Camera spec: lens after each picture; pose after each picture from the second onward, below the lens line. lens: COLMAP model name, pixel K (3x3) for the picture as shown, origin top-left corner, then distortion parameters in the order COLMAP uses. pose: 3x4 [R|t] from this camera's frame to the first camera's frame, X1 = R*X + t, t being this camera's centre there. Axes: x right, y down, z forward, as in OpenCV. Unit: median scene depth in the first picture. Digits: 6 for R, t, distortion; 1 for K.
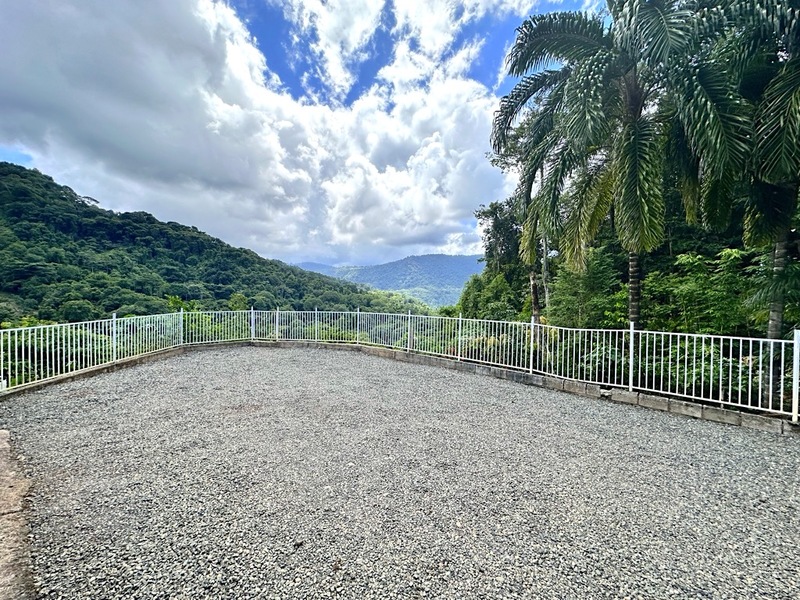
lens RADIAL K [[319.6, 0, 398.8], [0, 319.6, 300.9], [0, 0, 1]] dist [-0.000319, 0.000047]
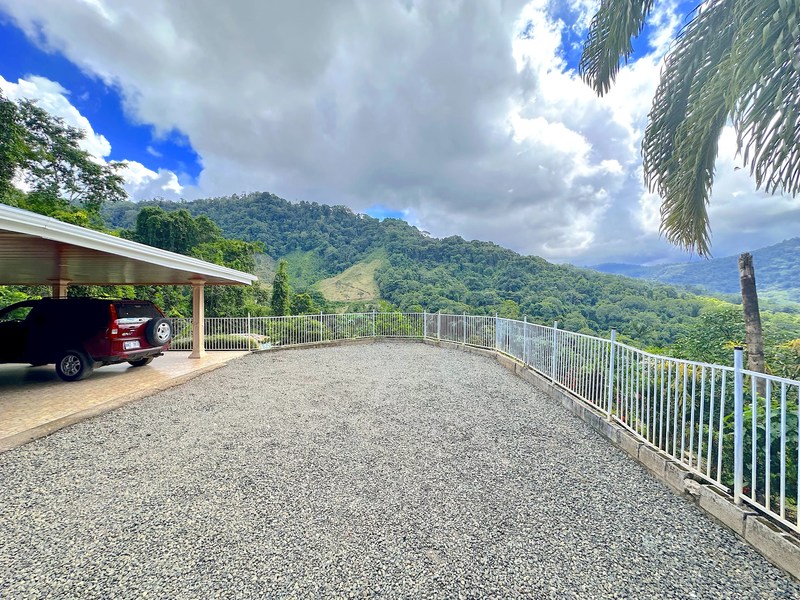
lens RADIAL K [[319.6, 0, 399.8], [0, 319.6, 299.5], [0, 0, 1]] dist [-0.000319, 0.000047]
pose [[0.657945, -0.005688, -0.753044, 0.011639], [-0.012039, 0.999764, -0.018070, 0.000091], [0.752970, 0.020955, 0.657721, 0.005099]]
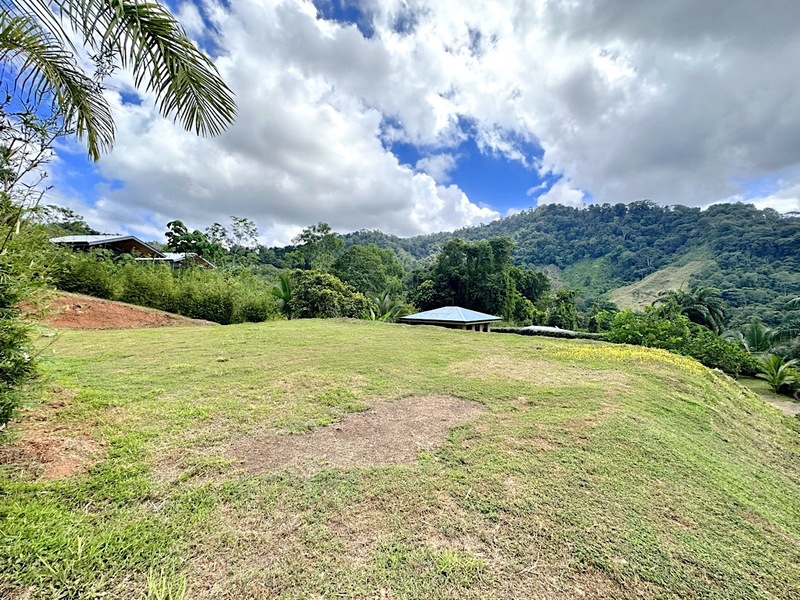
lens RADIAL K [[319.6, 0, 400.1], [0, 319.6, 300.1], [0, 0, 1]] dist [-0.000319, 0.000047]
pose [[-0.108570, -0.014975, -0.993976, 0.139813], [-0.035213, 0.999317, -0.011209, -0.015319], [0.993465, 0.033784, -0.109023, -0.068267]]
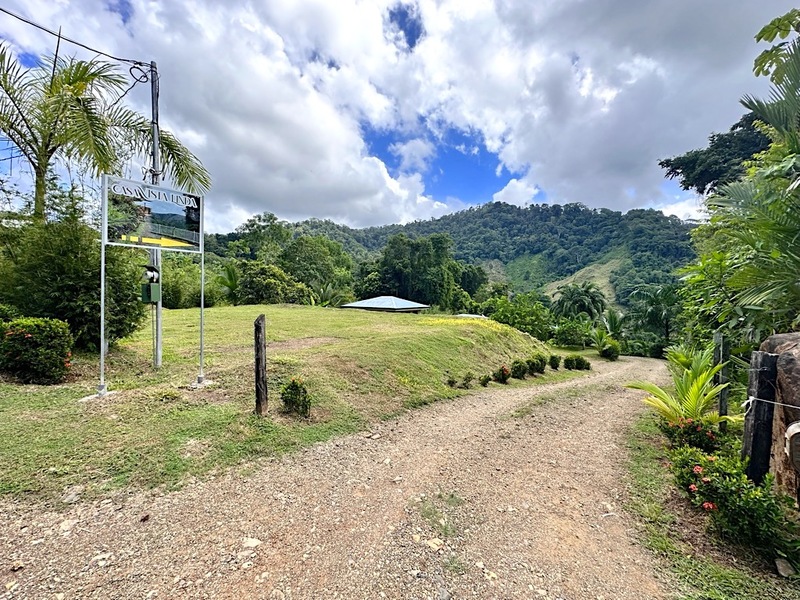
lens RADIAL K [[319.6, 0, 399.9], [0, 319.6, 301.3], [0, 0, 1]] dist [-0.000319, 0.000047]
pose [[0.039215, 0.013984, -0.999133, 0.152412], [-0.041794, 0.999050, 0.012343, -0.014760], [0.998356, 0.041273, 0.039763, -0.062914]]
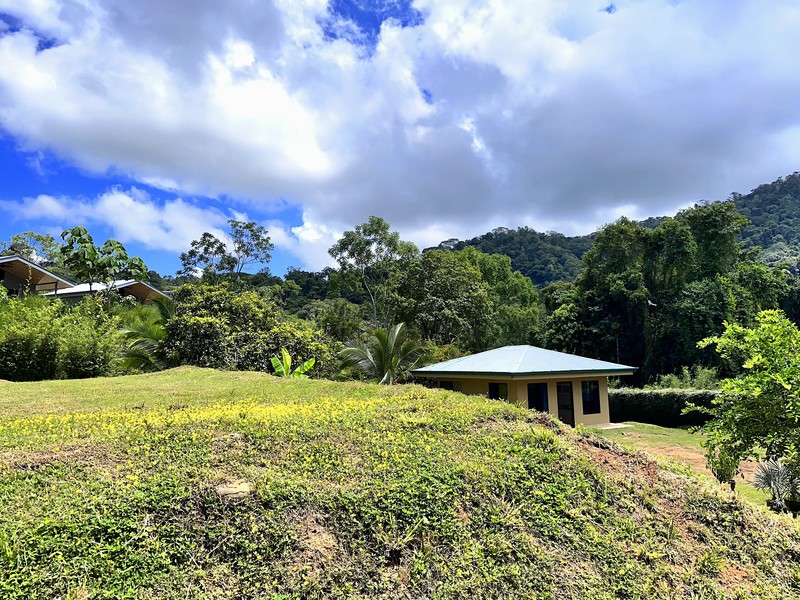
lens RADIAL K [[561.0, 0, 403.1], [0, 561.0, 298.7], [0, 0, 1]] dist [0.040401, -0.050379]
pose [[-0.401749, -0.095112, -0.910797, 0.123991], [-0.004205, 0.994773, -0.102026, -0.013342], [0.915740, -0.037159, -0.400049, -0.045283]]
